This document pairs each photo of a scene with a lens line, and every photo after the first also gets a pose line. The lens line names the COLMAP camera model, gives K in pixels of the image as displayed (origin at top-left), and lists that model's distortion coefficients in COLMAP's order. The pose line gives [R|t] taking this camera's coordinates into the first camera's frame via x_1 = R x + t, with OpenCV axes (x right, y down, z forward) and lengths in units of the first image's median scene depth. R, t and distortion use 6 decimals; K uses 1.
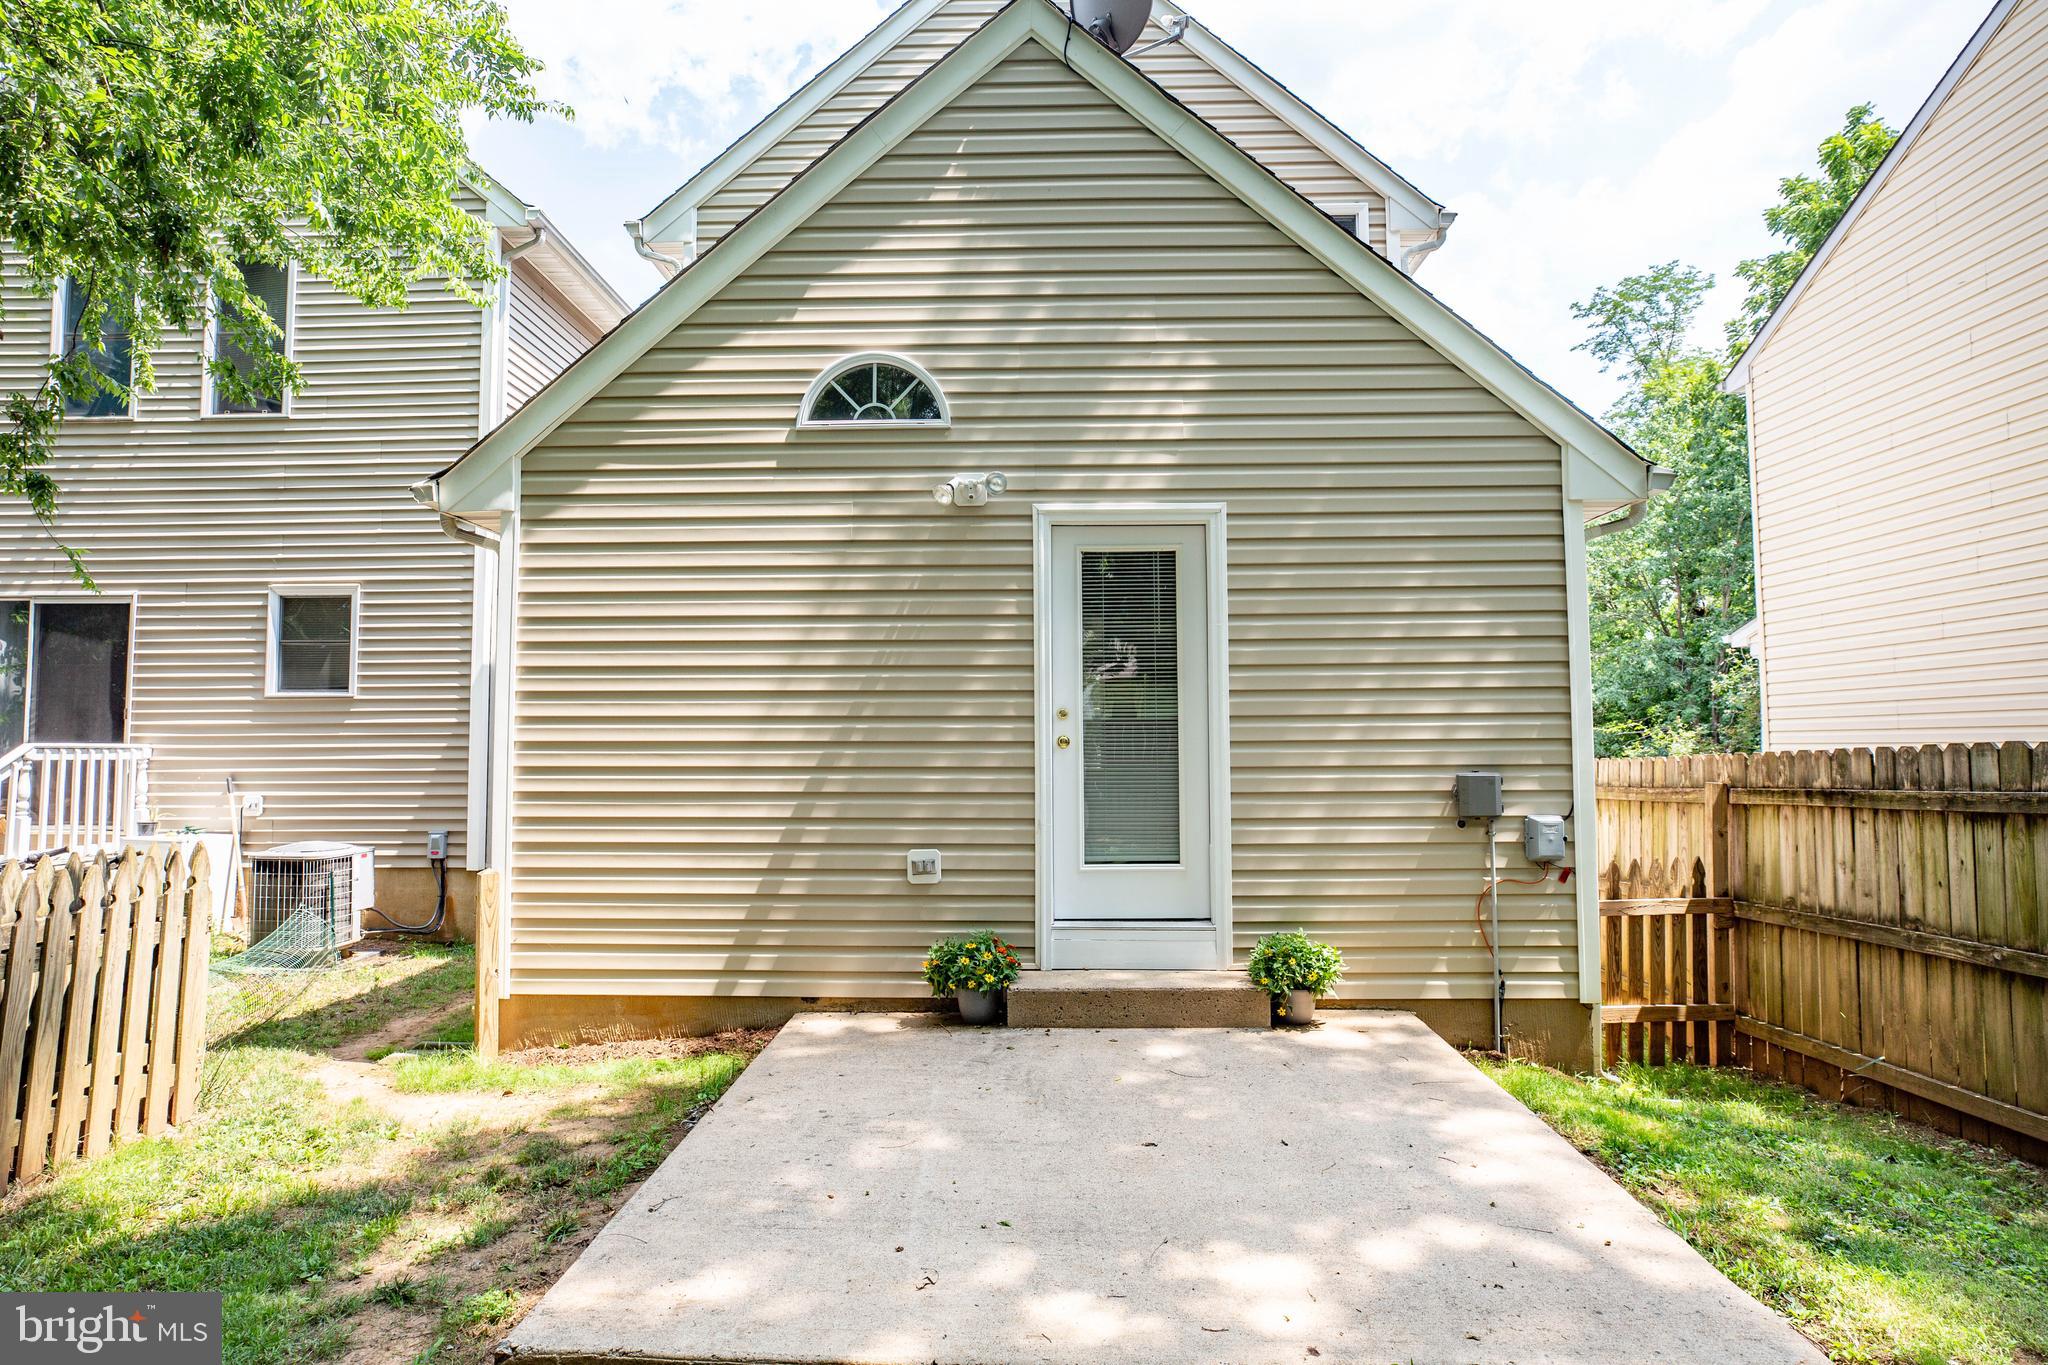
lens RADIAL K [[1140.8, 0, 1000.0], [0, 1140.8, 669.8], [0, 0, 1]] dist [-0.036693, 0.023003]
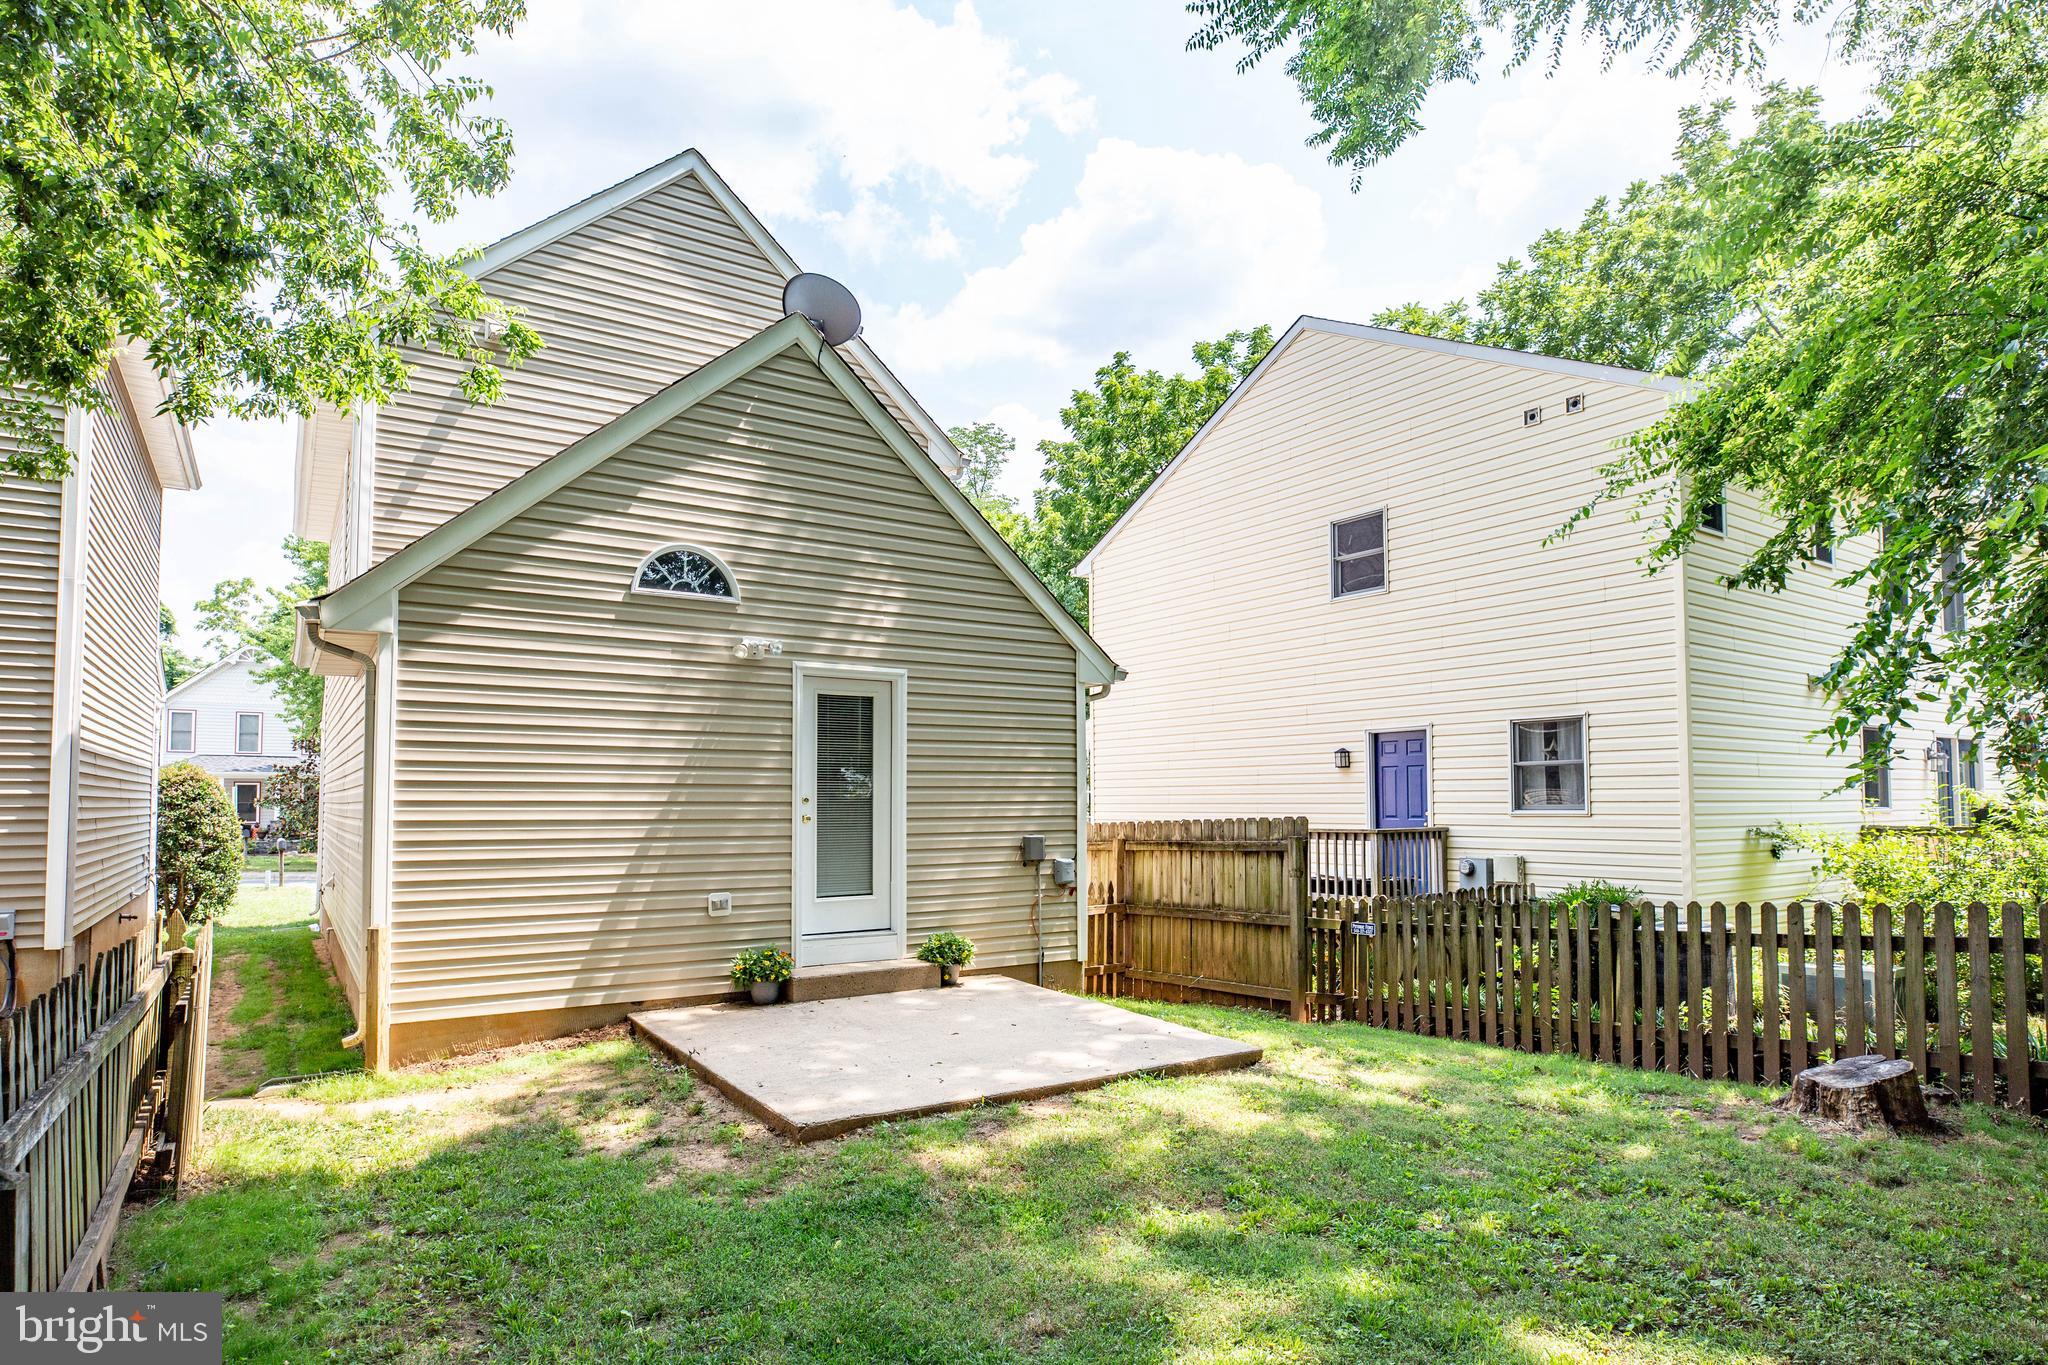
lens RADIAL K [[1144.4, 0, 1028.9], [0, 1144.4, 739.7], [0, 0, 1]] dist [-0.028324, 0.001259]
pose [[0.810915, 0.032842, 0.584242, -0.600976], [-0.039285, 0.999227, -0.001642, -0.051603], [-0.583844, -0.021621, 0.811578, -0.413581]]
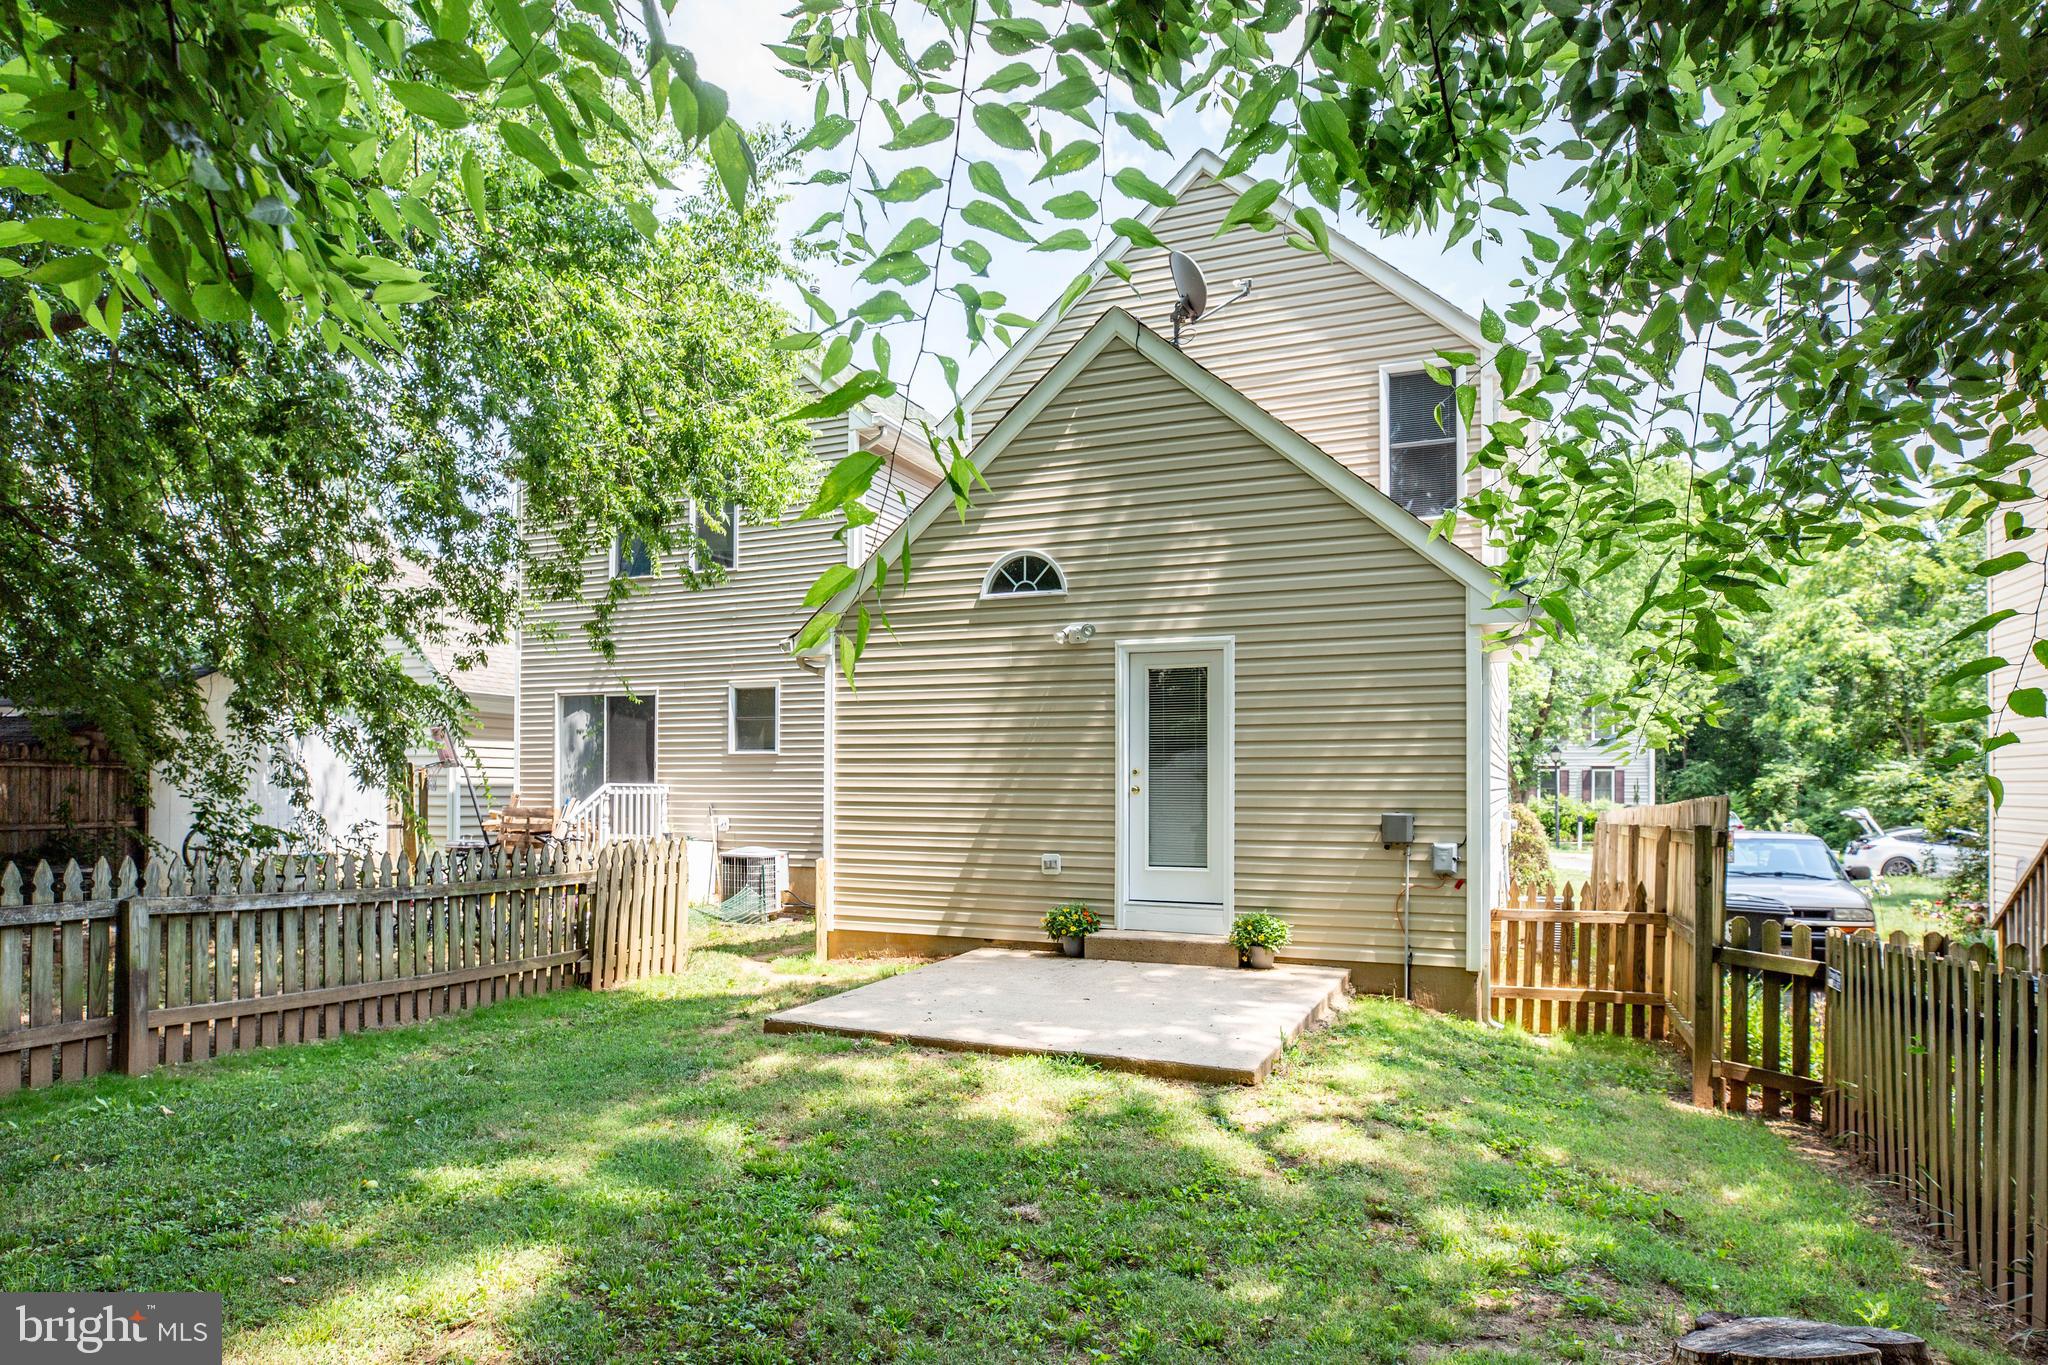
lens RADIAL K [[1174.8, 0, 979.2], [0, 1174.8, 758.2], [0, 0, 1]] dist [-0.030785, 0.000114]
pose [[0.922573, -0.001813, -0.385817, 0.488955], [0.019827, 0.998891, 0.042716, -0.055611], [0.385312, -0.047058, 0.921586, -0.598742]]
